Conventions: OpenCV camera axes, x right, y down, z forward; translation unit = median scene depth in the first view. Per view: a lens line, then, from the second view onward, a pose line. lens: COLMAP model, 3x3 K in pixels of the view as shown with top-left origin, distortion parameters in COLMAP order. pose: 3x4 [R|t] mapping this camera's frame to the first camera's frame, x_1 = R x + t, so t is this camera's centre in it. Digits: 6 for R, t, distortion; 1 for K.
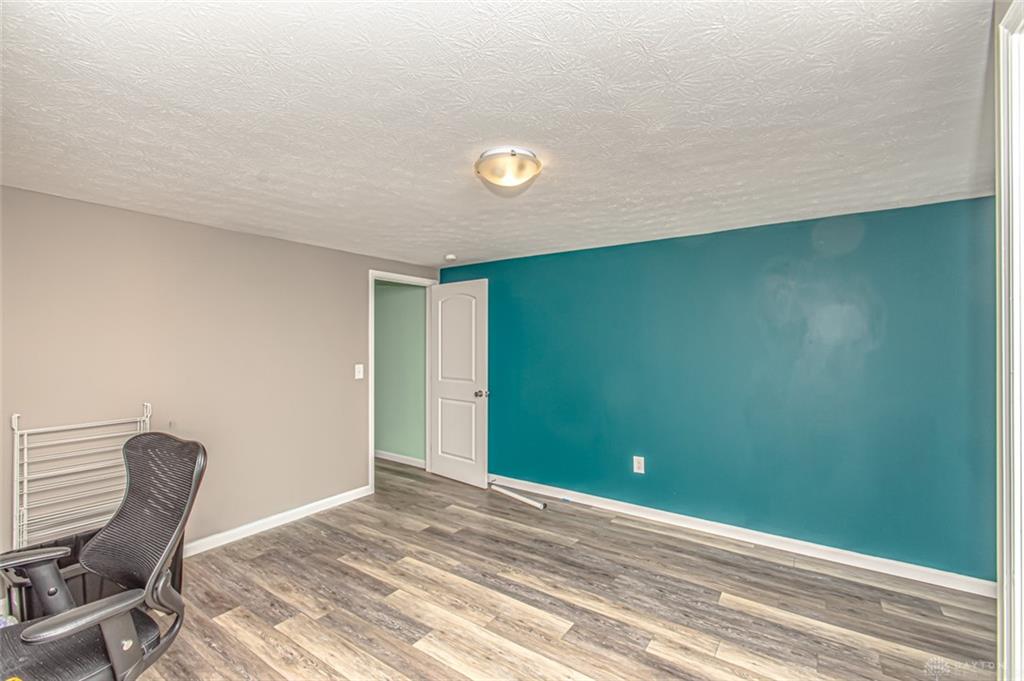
lens RADIAL K [[453.0, 0, 512.5], [0, 453.0, 340.7], [0, 0, 1]] dist [-0.020397, -0.001053]
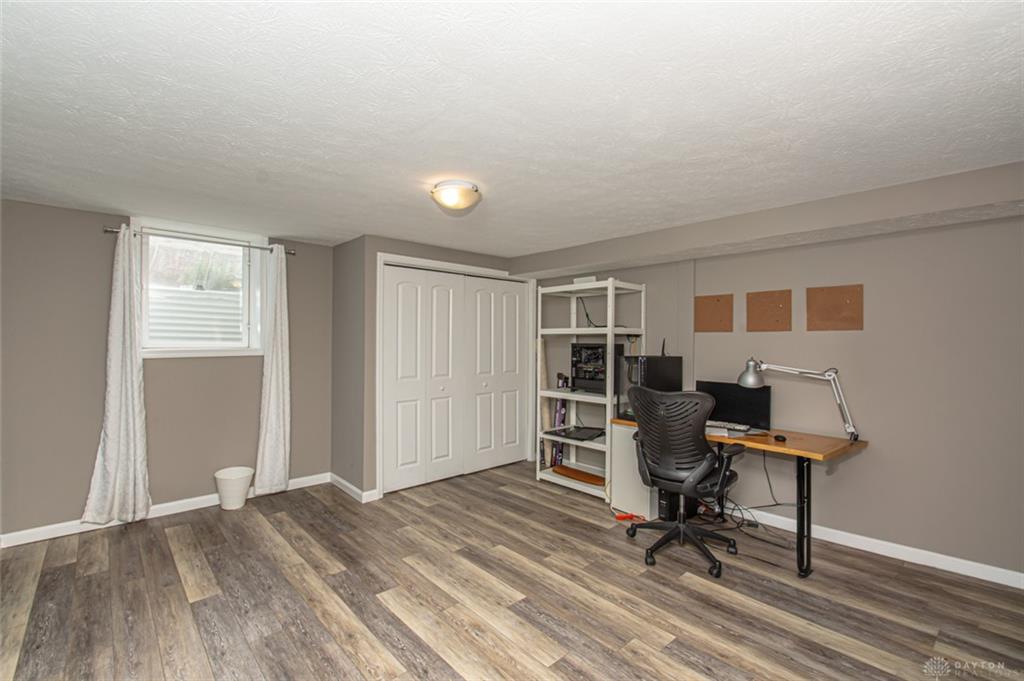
lens RADIAL K [[453.0, 0, 511.0], [0, 453.0, 341.3], [0, 0, 1]] dist [-0.020397, -0.001053]
pose [[-0.975057, -0.009957, 0.221733, -0.376561], [-0.010640, 0.999942, -0.001887, 0.033997], [-0.221701, -0.004199, -0.975106, 1.852145]]
